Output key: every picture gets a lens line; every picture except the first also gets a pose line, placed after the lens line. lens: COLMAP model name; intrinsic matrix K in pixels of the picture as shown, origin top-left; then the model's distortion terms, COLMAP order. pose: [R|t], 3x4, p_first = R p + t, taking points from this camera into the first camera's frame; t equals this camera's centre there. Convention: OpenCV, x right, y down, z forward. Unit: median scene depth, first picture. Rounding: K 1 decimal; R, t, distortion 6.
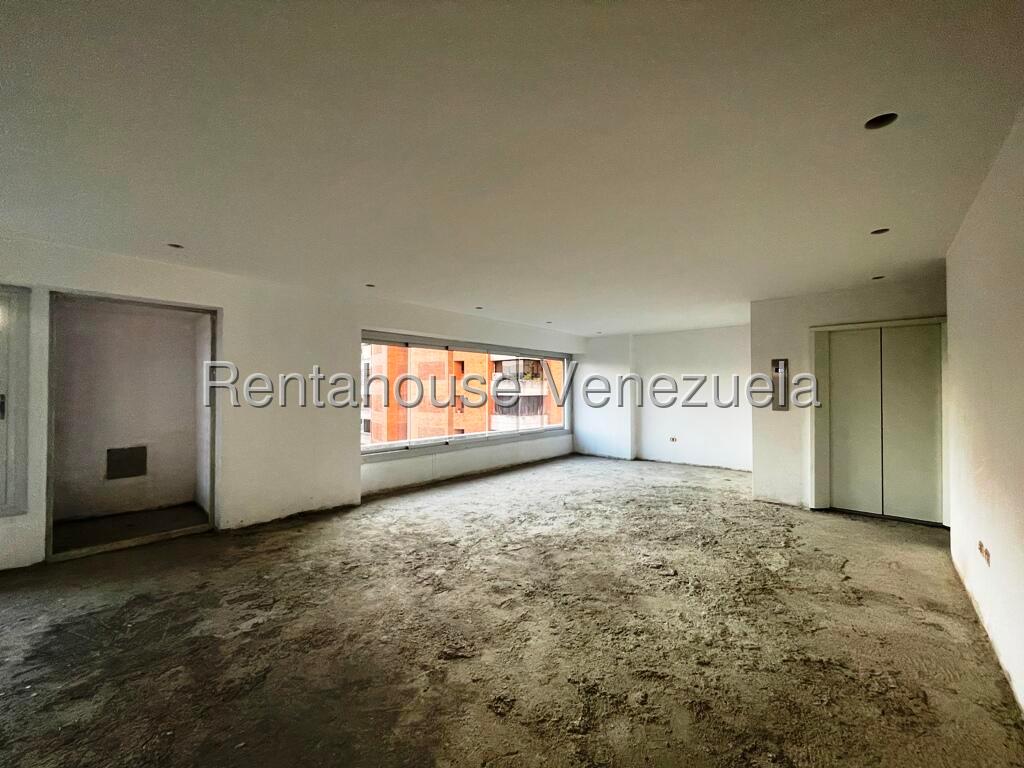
lens RADIAL K [[415.8, 0, 514.6], [0, 415.8, 384.1], [0, 0, 1]] dist [-0.000723, 0.000025]
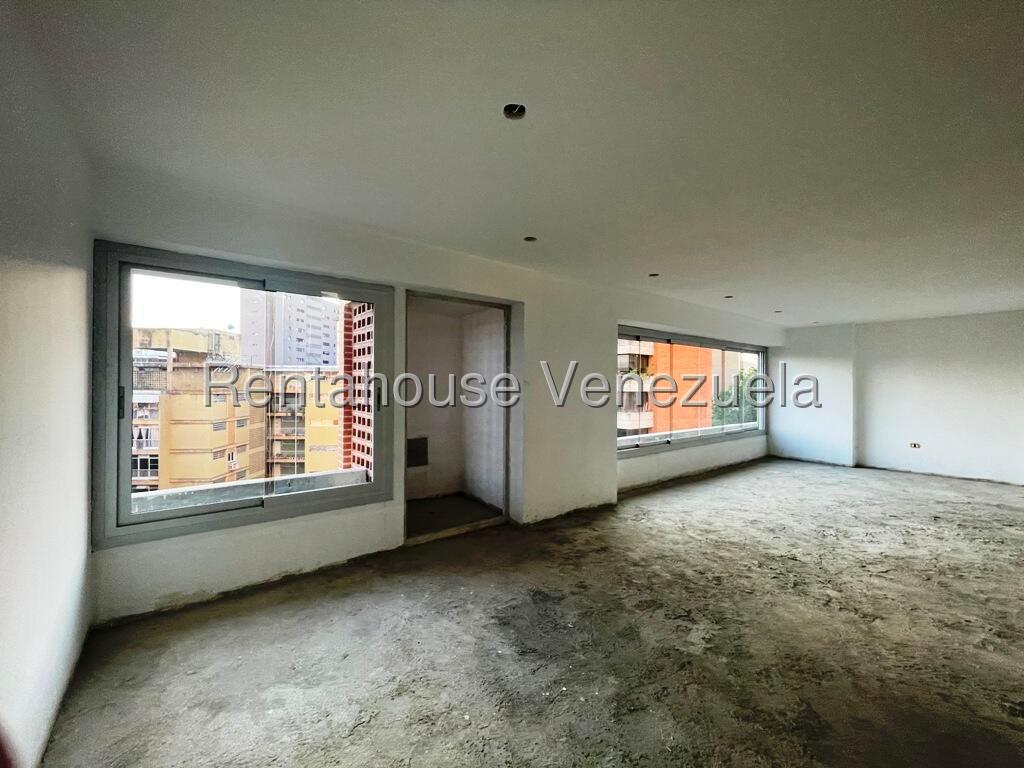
lens RADIAL K [[415.8, 0, 514.6], [0, 415.8, 384.1], [0, 0, 1]] dist [-0.000723, 0.000025]
pose [[0.983725, 0.008778, -0.179468, -0.559545], [-0.006580, 0.999896, 0.012840, 0.000917], [0.179562, -0.011450, 0.983680, 0.013248]]
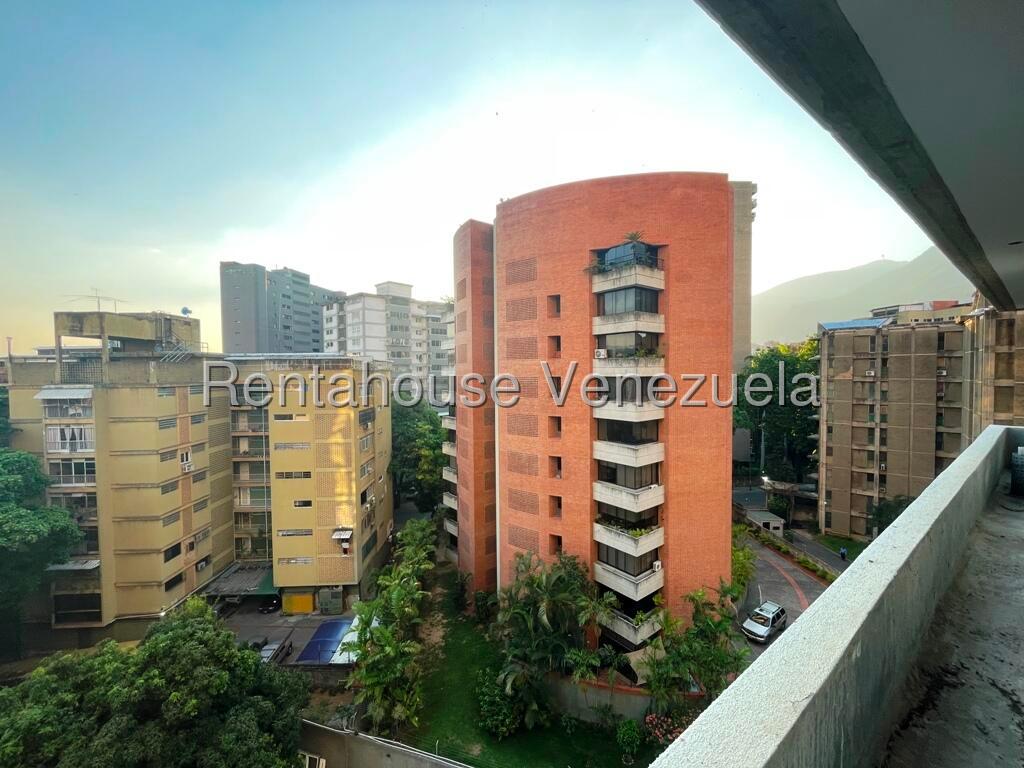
lens RADIAL K [[415.8, 0, 514.6], [0, 415.8, 384.1], [0, 0, 1]] dist [-0.000723, 0.000025]
pose [[0.981267, -0.000850, -0.192648, -0.443990], [0.010008, 0.998865, 0.046566, 0.018230], [0.192390, -0.047622, 0.980162, 1.362682]]
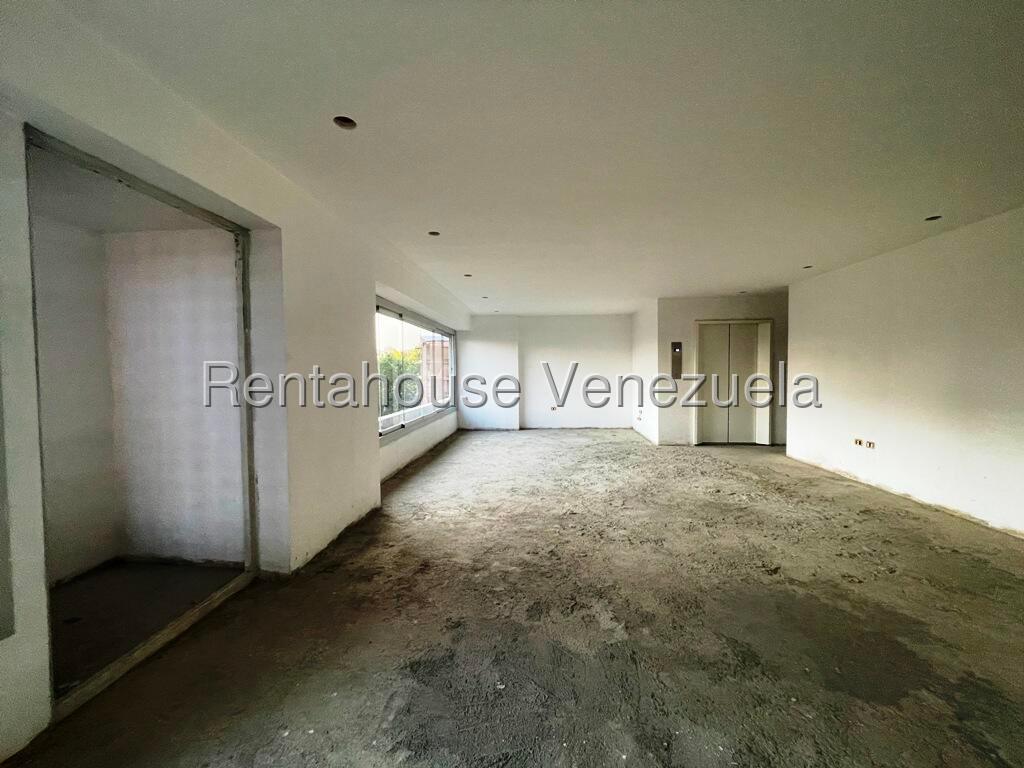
lens RADIAL K [[415.8, 0, 514.6], [0, 415.8, 384.1], [0, 0, 1]] dist [-0.000723, 0.000025]
pose [[0.791529, -0.024814, 0.610628, -0.836990], [-0.002478, 0.999037, 0.043810, 0.026058], [-0.611127, -0.036190, 0.790705, 0.285244]]
